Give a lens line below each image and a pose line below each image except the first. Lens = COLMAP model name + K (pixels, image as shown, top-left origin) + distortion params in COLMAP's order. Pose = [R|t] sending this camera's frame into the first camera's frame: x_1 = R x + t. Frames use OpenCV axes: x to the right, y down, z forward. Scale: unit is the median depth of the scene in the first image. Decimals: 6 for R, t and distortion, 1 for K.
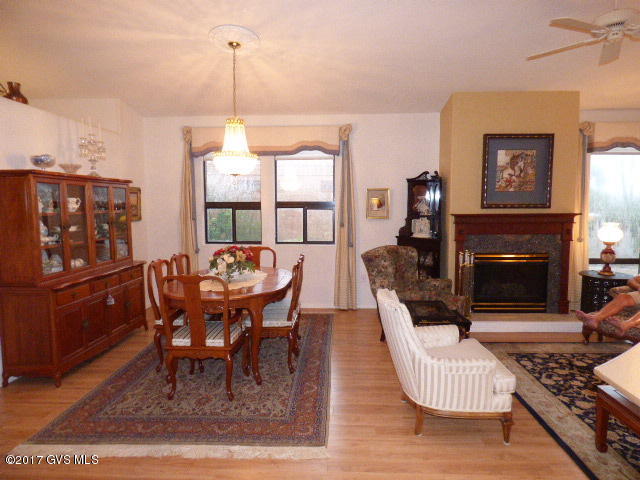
lens RADIAL K [[391.9, 0, 320.0], [0, 391.9, 240.0], [0, 0, 1]] dist [-0.013621, -0.002020]
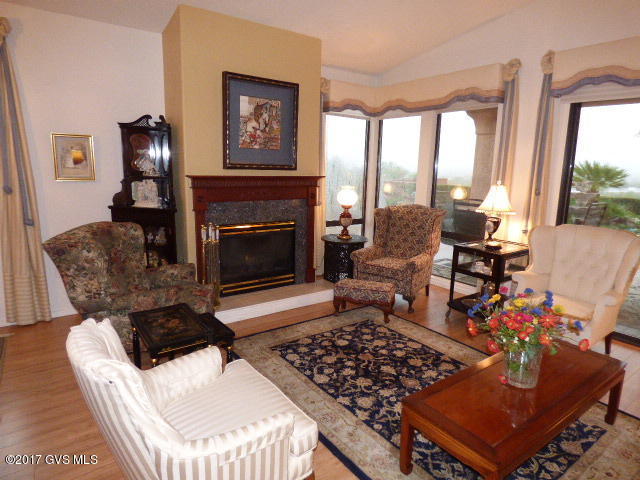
lens RADIAL K [[394.1, 0, 320.0], [0, 394.1, 240.0], [0, 0, 1]] dist [-0.008201, 0.001062]
pose [[0.781783, -0.087798, 0.617339, 0.058664], [0.027542, 0.993933, 0.106479, -0.016401], [-0.622942, -0.066241, 0.779458, 0.247117]]
